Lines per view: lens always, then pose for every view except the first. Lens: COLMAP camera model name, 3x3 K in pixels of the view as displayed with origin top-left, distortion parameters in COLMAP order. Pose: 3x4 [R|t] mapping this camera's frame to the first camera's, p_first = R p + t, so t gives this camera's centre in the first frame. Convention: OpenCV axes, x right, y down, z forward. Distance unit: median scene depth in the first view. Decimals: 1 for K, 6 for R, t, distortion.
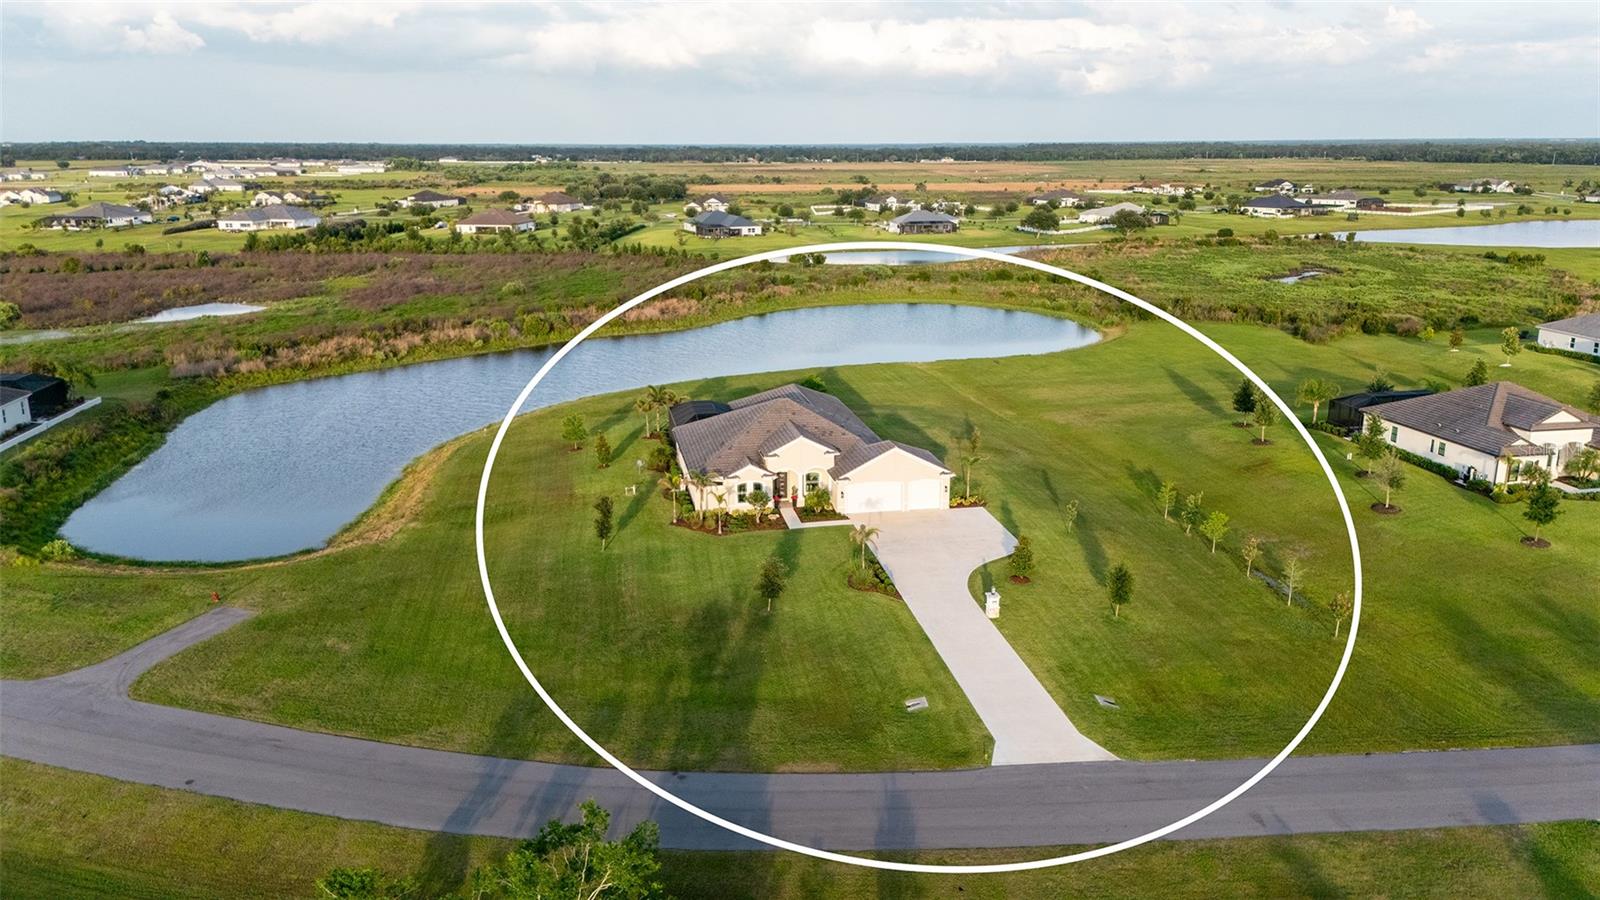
lens RADIAL K [[1216.5, 0, 787.1], [0, 1216.5, 455.7], [0, 0, 1]] dist [0.084251, -0.089809]
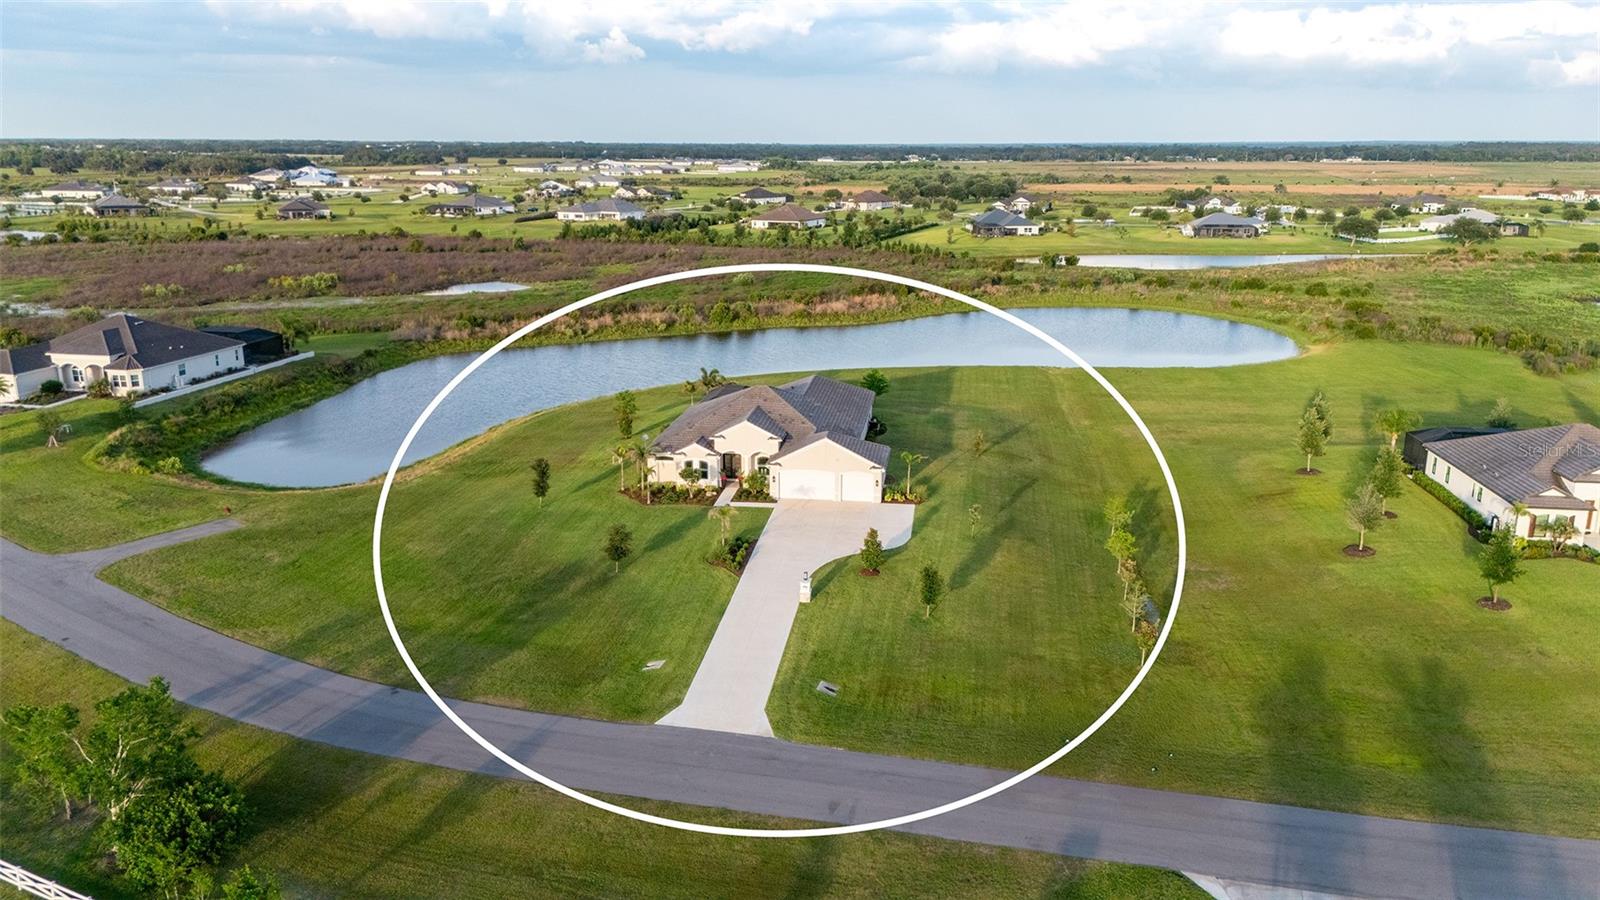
lens RADIAL K [[1216.5, 0, 776.4], [0, 1216.5, 437.2], [0, 0, 1]] dist [0.084251, -0.089809]
pose [[0.944724, 0.080883, -0.317732, 0.102391], [-0.085151, 0.996368, 0.000454, -0.001185], [0.316615, 0.026626, 0.948180, 0.002139]]
